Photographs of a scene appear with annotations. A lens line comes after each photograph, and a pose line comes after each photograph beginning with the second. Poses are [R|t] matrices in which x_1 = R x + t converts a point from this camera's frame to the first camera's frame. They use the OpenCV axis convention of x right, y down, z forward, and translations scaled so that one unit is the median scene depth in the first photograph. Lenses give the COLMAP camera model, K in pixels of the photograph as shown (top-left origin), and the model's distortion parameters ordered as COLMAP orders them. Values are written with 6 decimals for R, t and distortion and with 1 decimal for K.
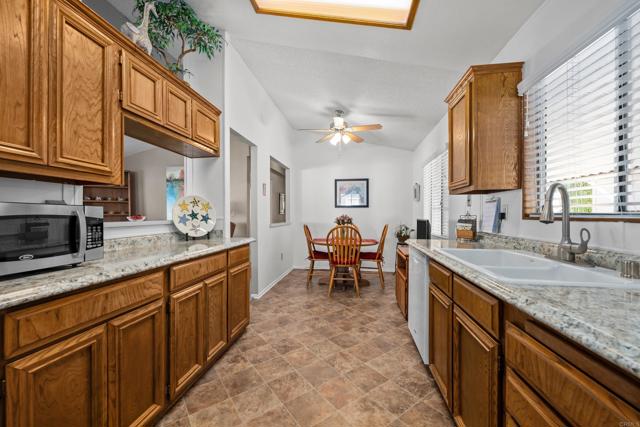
lens RADIAL K [[255.6, 0, 320.0], [0, 255.6, 210.8], [0, 0, 1]] dist [-0.001356, -0.000159]
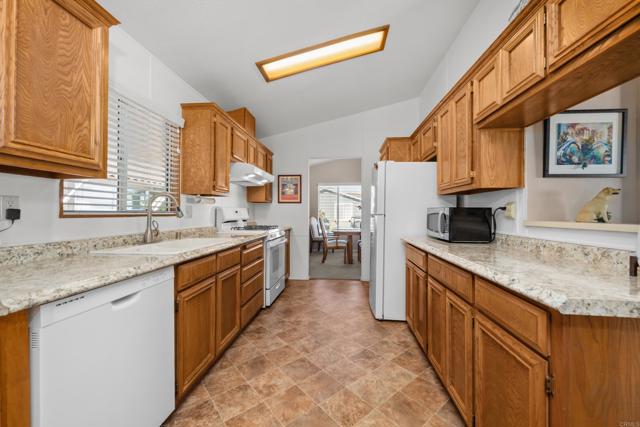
lens RADIAL K [[255.6, 0, 320.0], [0, 255.6, 210.8], [0, 0, 1]] dist [-0.001356, -0.000159]
pose [[-0.998737, -0.001560, -0.050216, 0.087518], [-0.001036, 0.999945, -0.010467, 0.019814], [0.050230, -0.010401, -0.998684, 2.034053]]
